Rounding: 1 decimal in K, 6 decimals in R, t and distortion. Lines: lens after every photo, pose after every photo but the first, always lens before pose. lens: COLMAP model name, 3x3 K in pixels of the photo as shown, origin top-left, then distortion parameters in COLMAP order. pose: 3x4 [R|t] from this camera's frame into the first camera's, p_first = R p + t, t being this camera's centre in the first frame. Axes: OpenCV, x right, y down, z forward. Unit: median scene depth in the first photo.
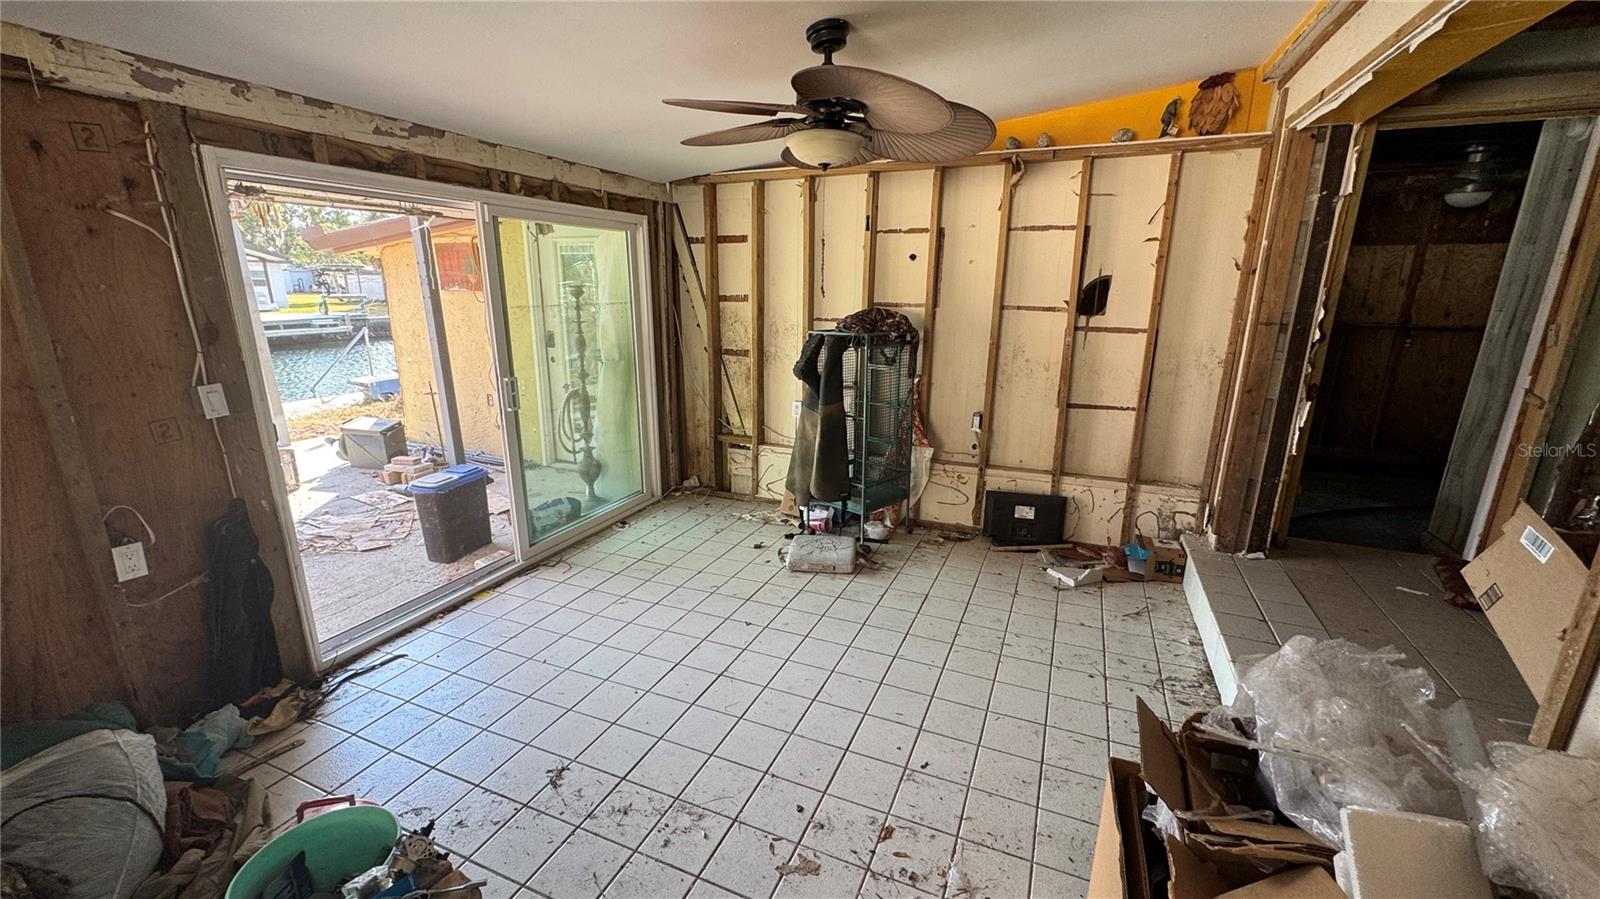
lens RADIAL K [[635.2, 0, 800.2], [0, 635.2, 453.4], [0, 0, 1]] dist [-0.000607, -0.000368]
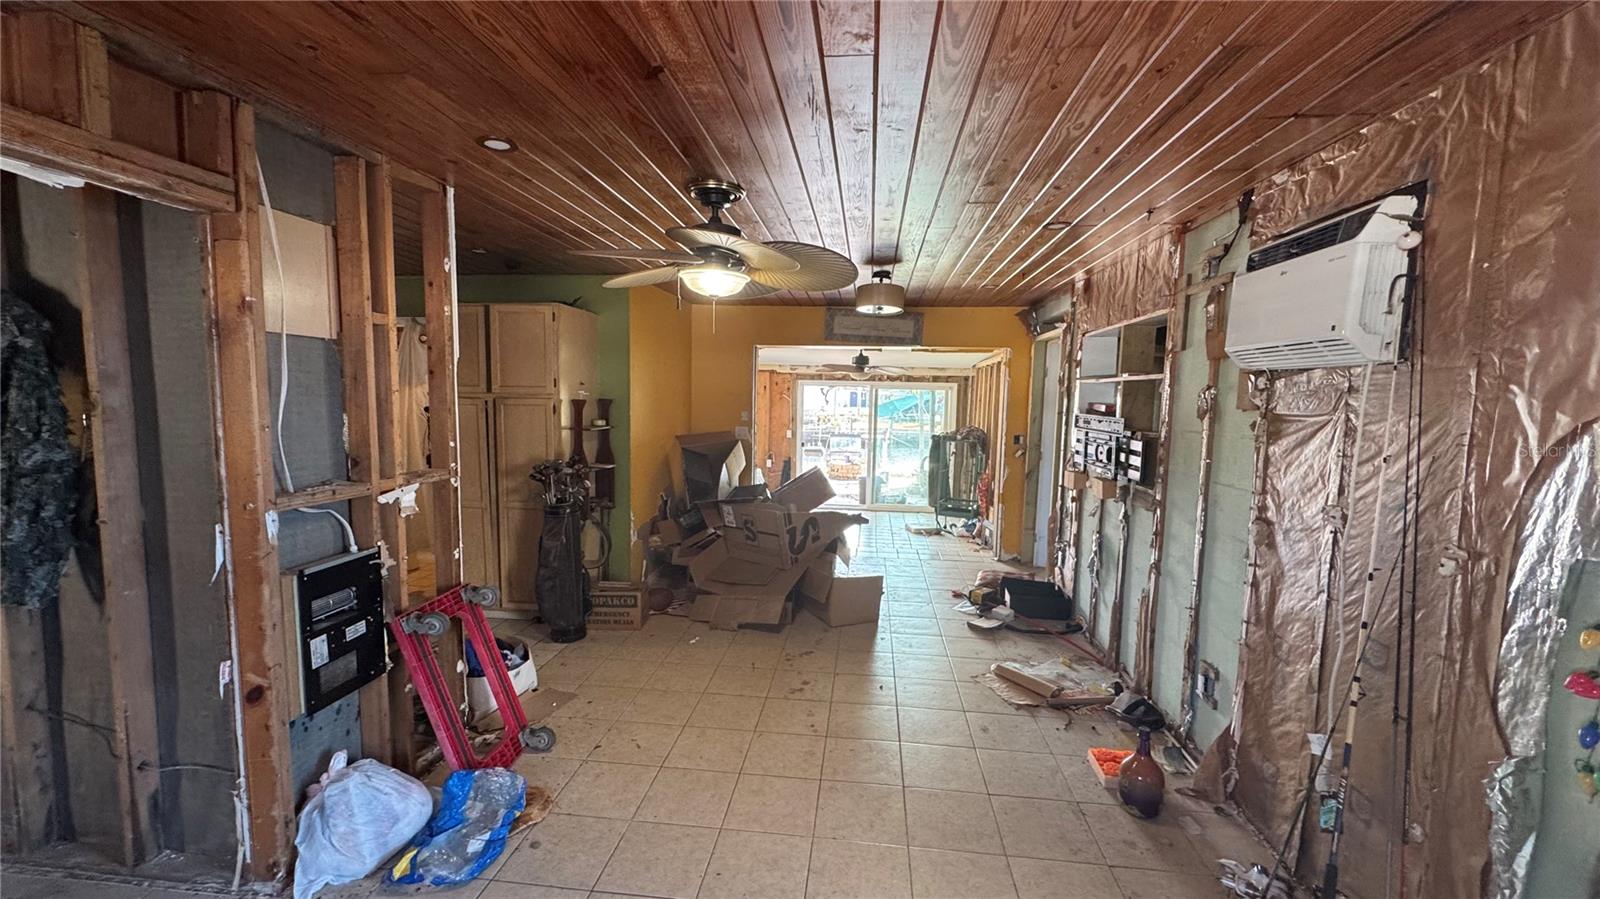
lens RADIAL K [[635.2, 0, 800.2], [0, 635.2, 453.4], [0, 0, 1]] dist [-0.000607, -0.000368]
pose [[0.292691, 0.091265, -0.951842, 2.384674], [-0.265560, 0.964034, 0.010775, -0.012542], [0.918591, 0.249618, 0.306401, -0.192813]]
